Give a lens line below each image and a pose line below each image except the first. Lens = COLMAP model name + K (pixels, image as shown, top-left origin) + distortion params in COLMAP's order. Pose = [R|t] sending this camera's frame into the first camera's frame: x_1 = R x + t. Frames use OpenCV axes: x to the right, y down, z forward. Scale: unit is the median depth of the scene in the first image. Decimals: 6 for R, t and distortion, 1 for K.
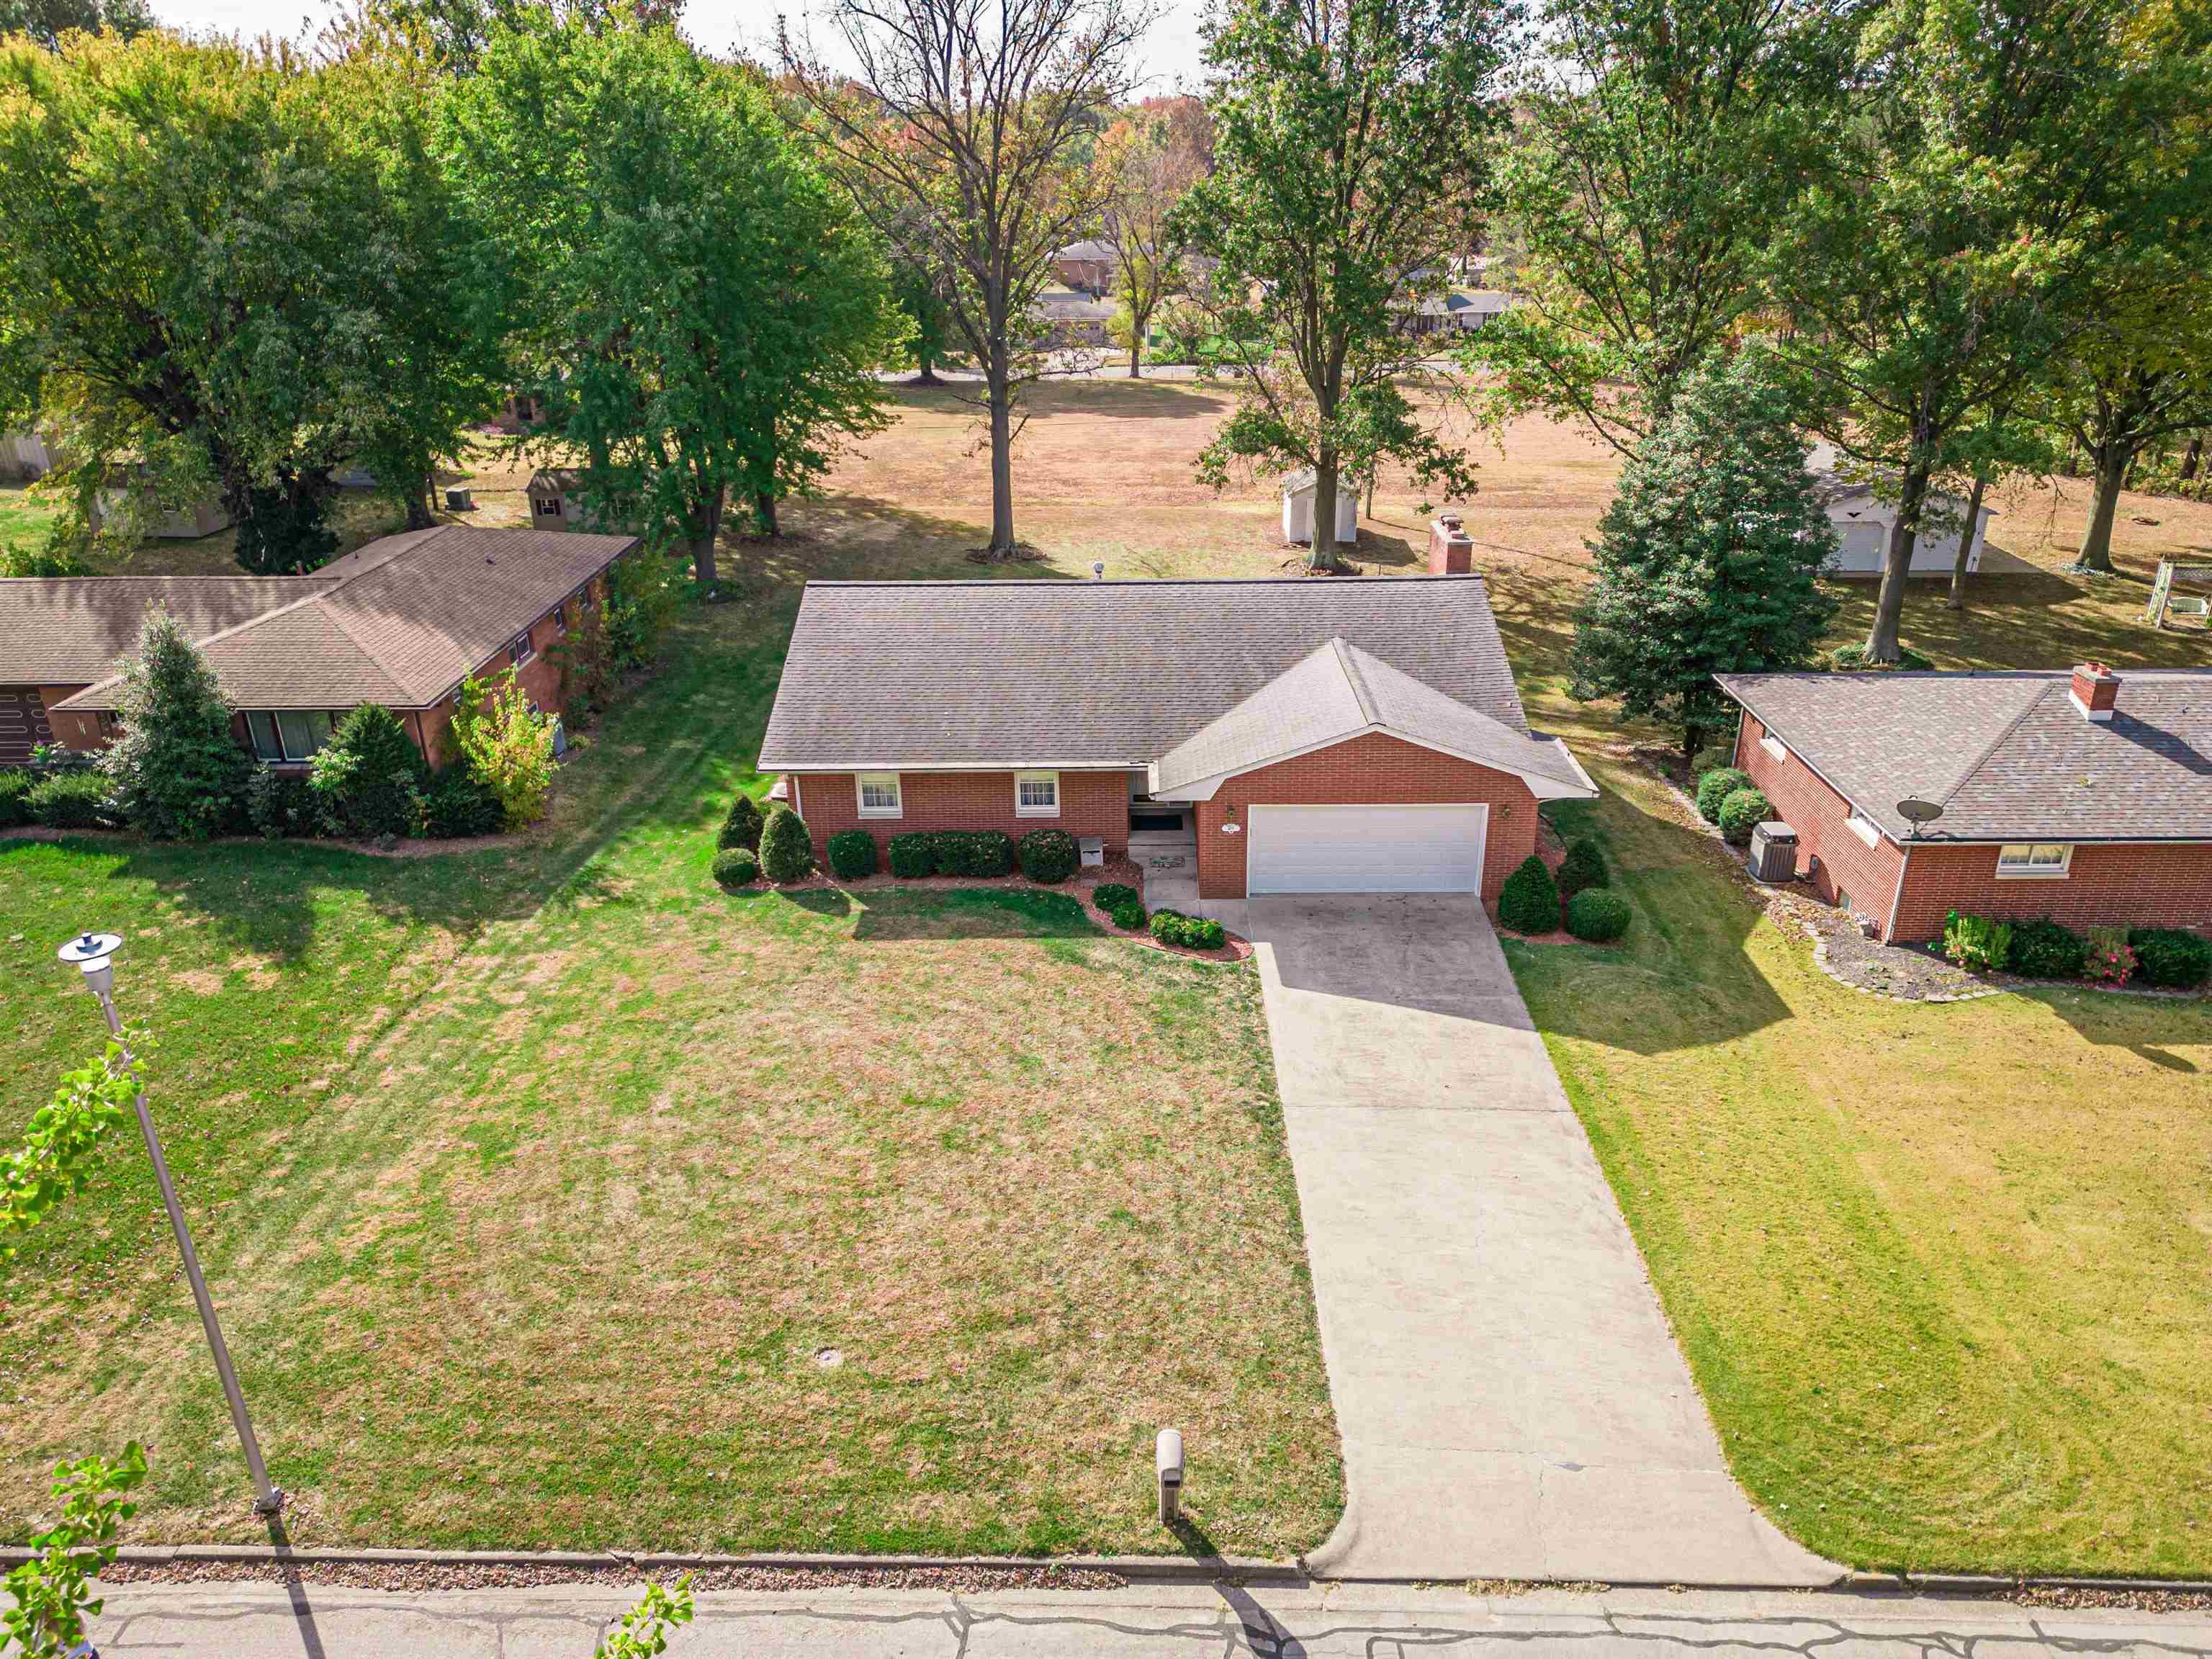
lens RADIAL K [[1519.2, 0, 1114.6], [0, 1519.2, 867.1], [0, 0, 1]] dist [0.074746, -0.057577]
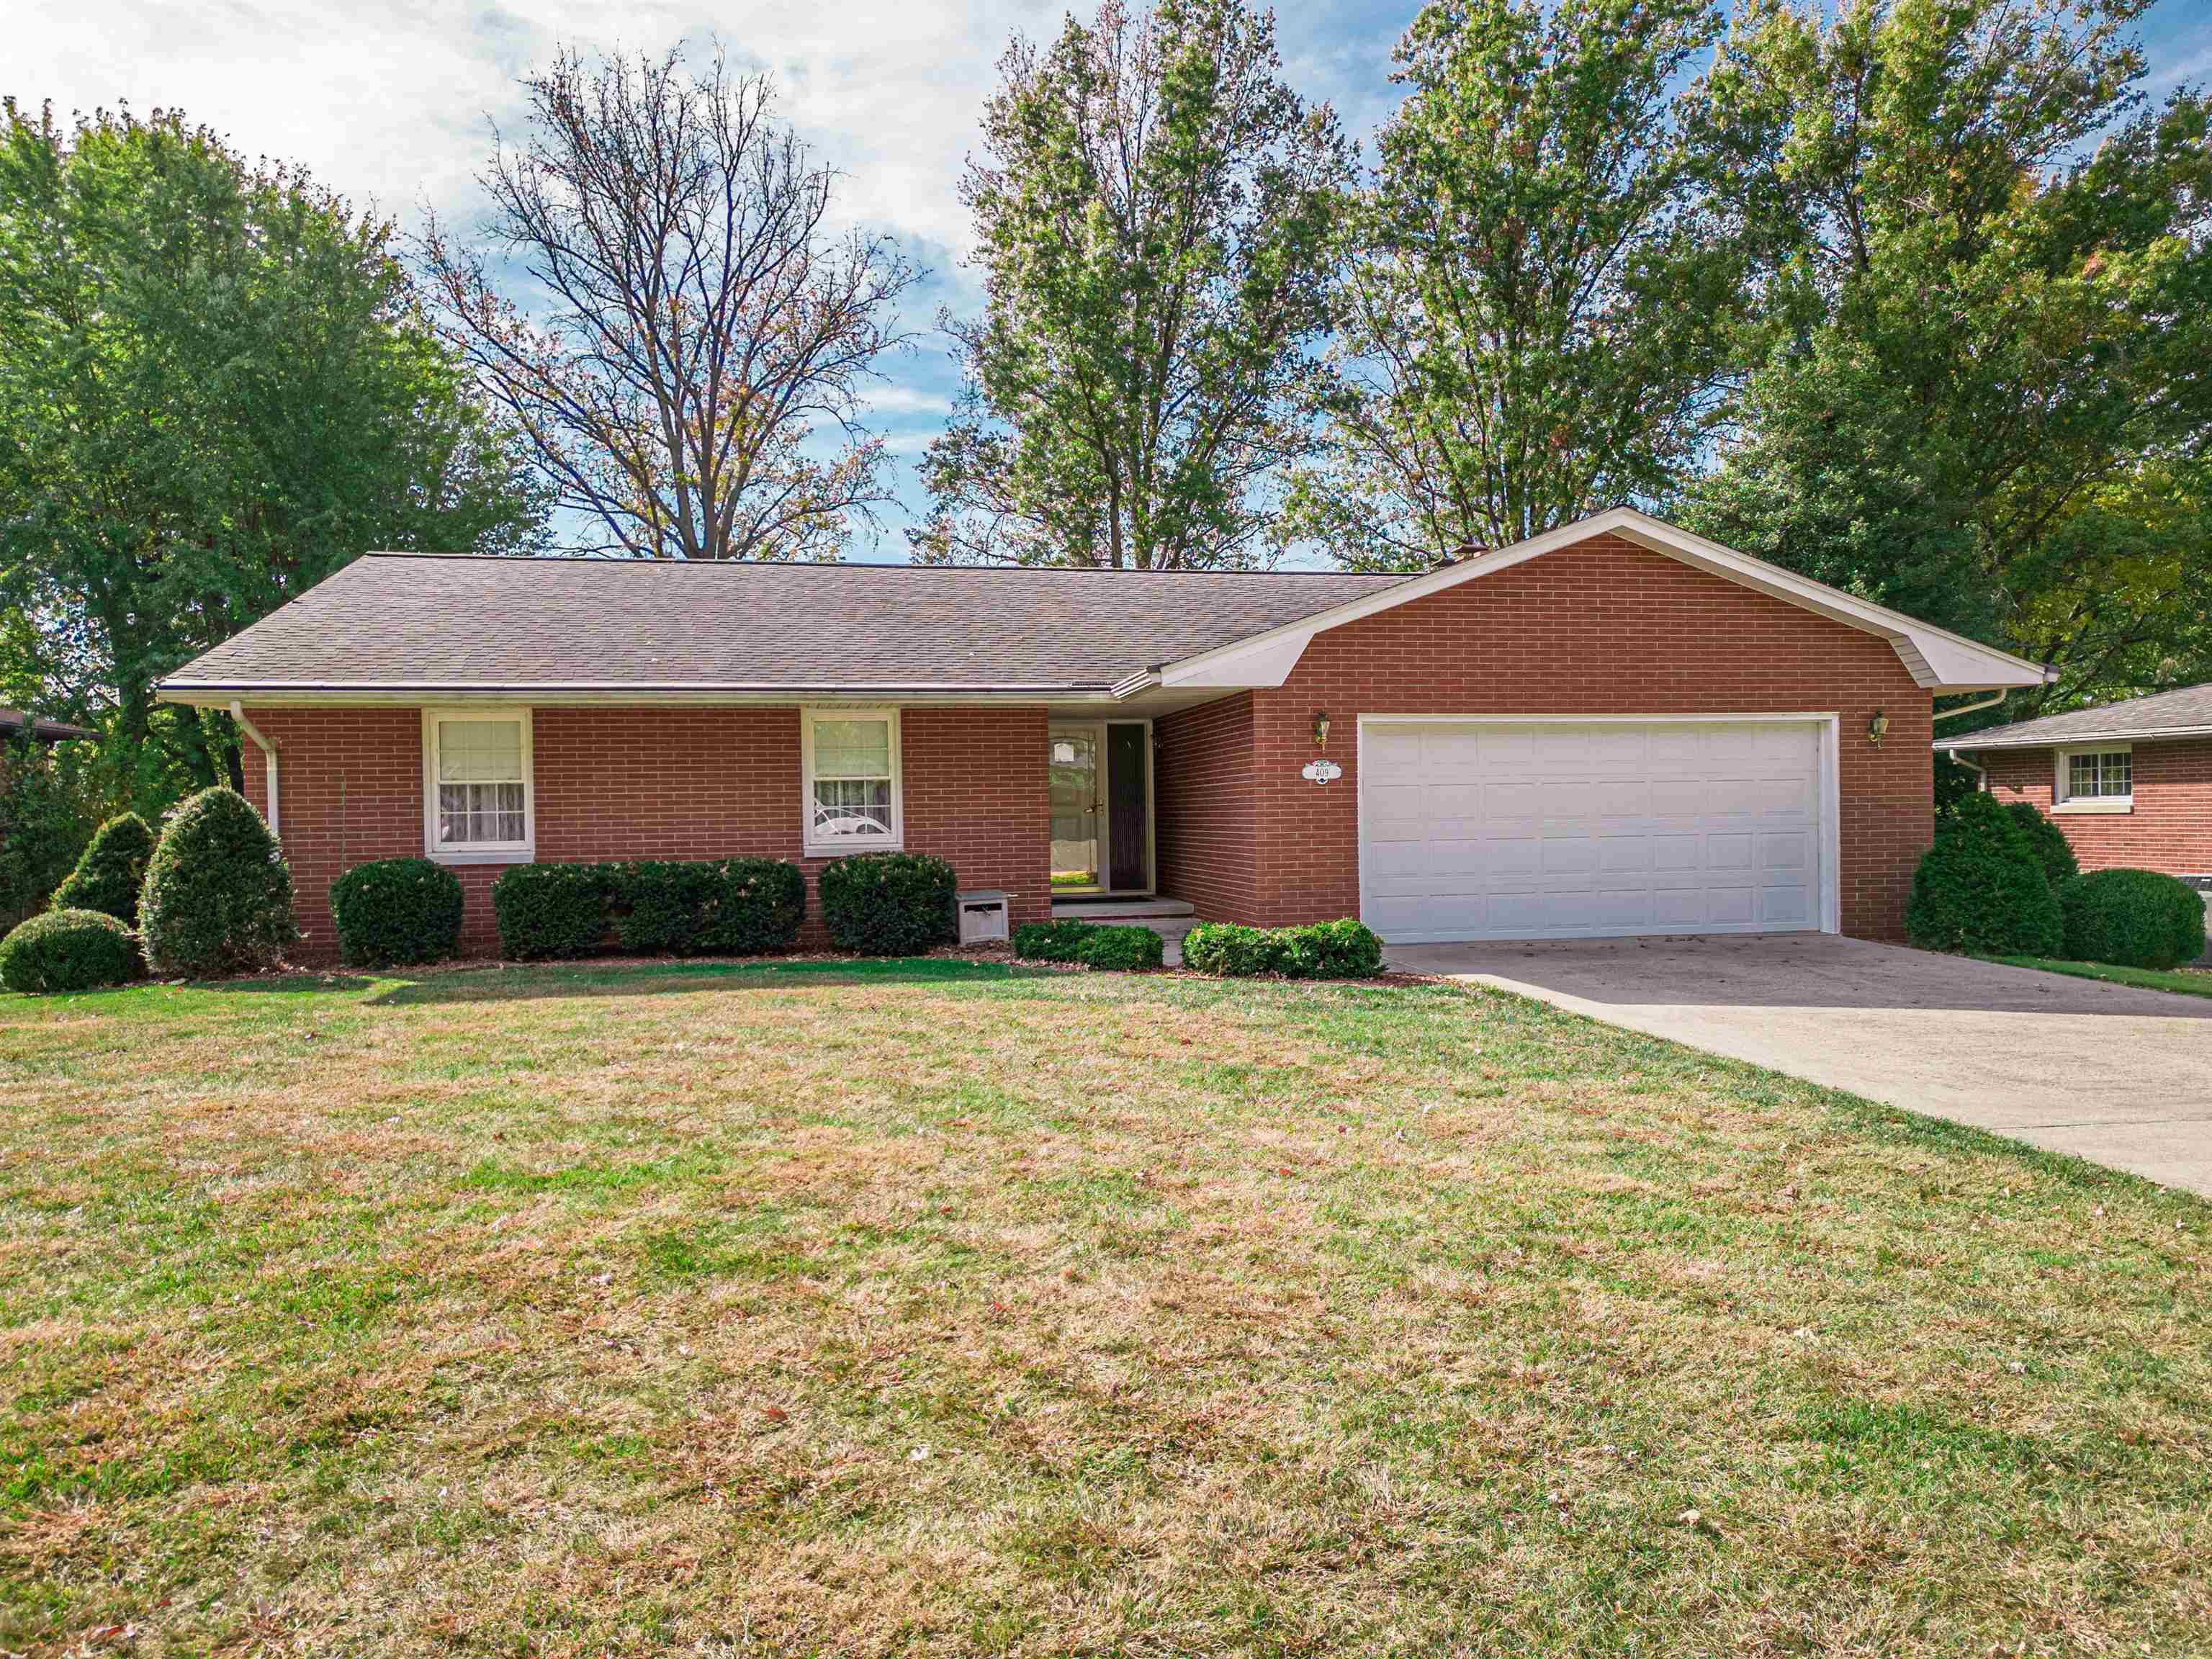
lens RADIAL K [[1519.2, 0, 1114.6], [0, 1519.2, 867.1], [0, 0, 1]] dist [0.074746, -0.057577]
pose [[0.977625, -0.006803, 0.210245, -0.080090], [0.092166, 0.912288, -0.399043, 0.180888], [-0.189090, 0.409492, 0.892503, 0.663374]]
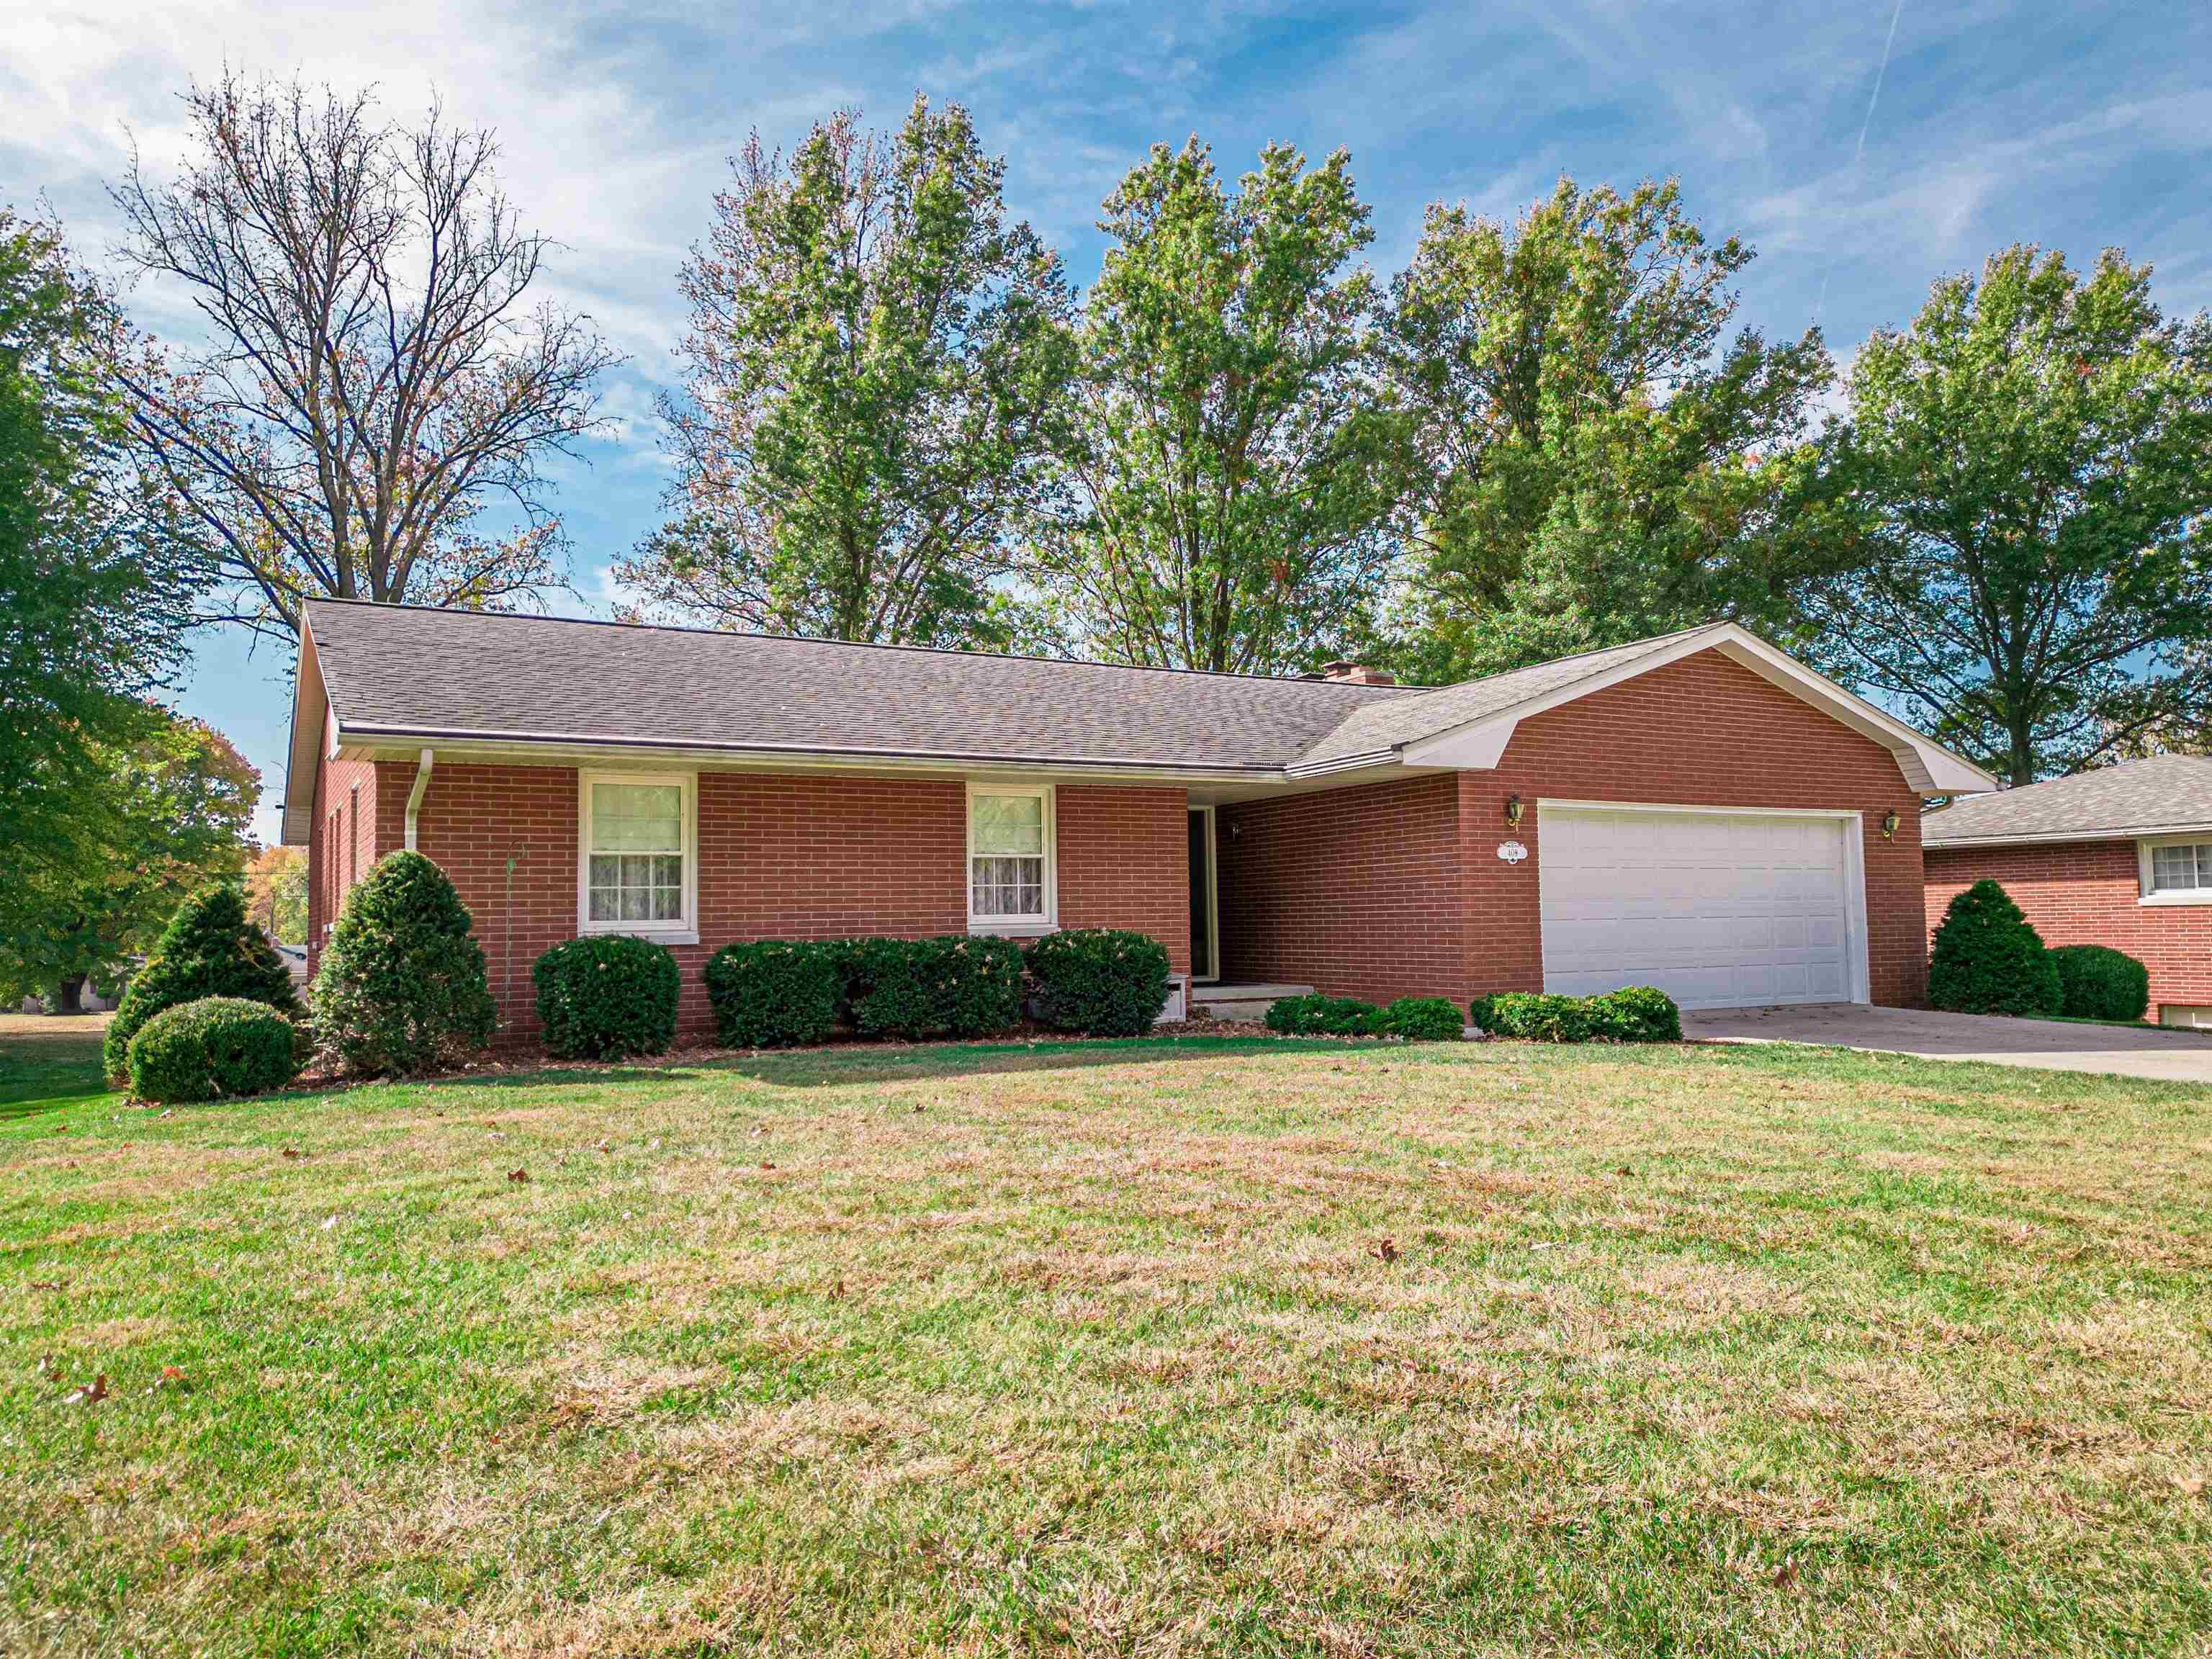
lens RADIAL K [[1519.2, 0, 1114.6], [0, 1519.2, 867.1], [0, 0, 1]] dist [0.074746, -0.057577]
pose [[0.867947, 0.021245, 0.496202, -0.275768], [0.219230, 0.880096, -0.421153, 0.157204], [-0.445653, 0.474321, 0.759219, 0.742041]]
